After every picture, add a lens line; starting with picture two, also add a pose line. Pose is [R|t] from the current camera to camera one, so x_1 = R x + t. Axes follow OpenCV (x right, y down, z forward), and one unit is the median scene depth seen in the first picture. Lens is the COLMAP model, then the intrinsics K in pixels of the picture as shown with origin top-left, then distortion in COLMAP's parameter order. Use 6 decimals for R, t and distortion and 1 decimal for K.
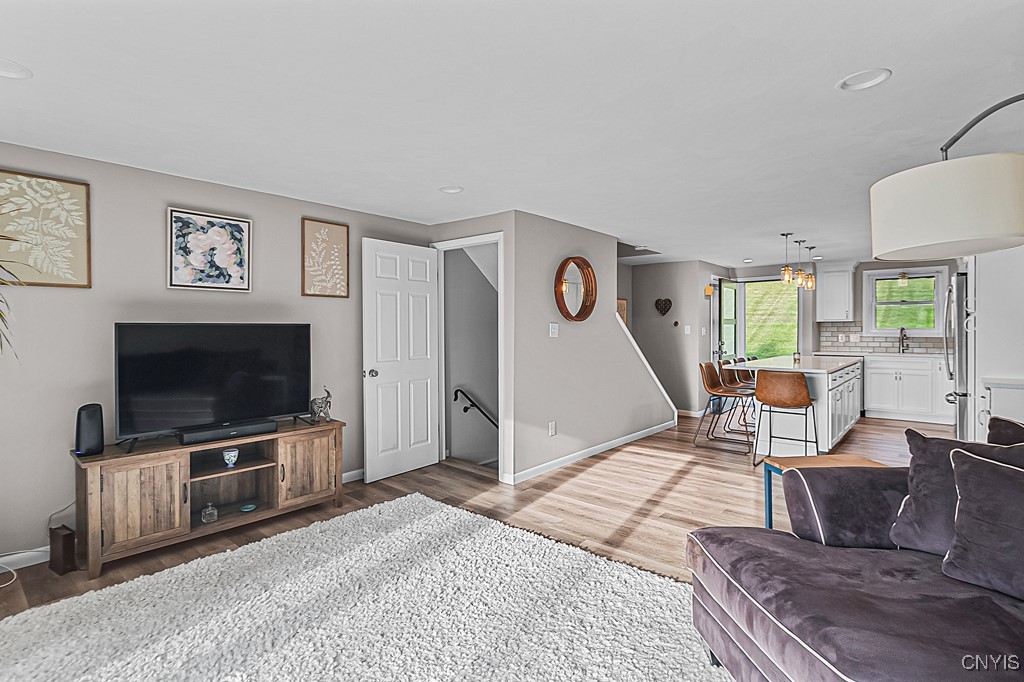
lens RADIAL K [[505.0, 0, 509.8], [0, 505.0, 333.5], [0, 0, 1]] dist [0.011992, 0.000153]
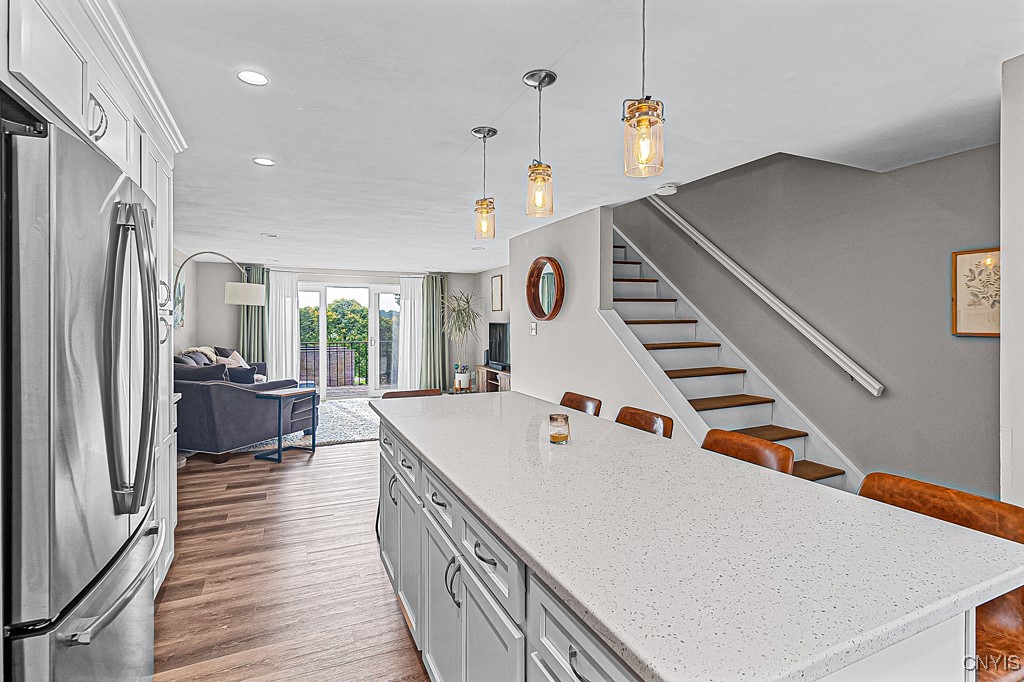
lens RADIAL K [[494.2, 0, 507.1], [0, 494.2, 326.2], [0, 0, 1]] dist [0.000696, -0.000046]
pose [[-0.419129, 0.006246, -0.907905, 0.691977], [-0.010445, 0.999877, 0.011700, -0.017235], [0.907867, 0.014387, -0.419012, 0.883304]]
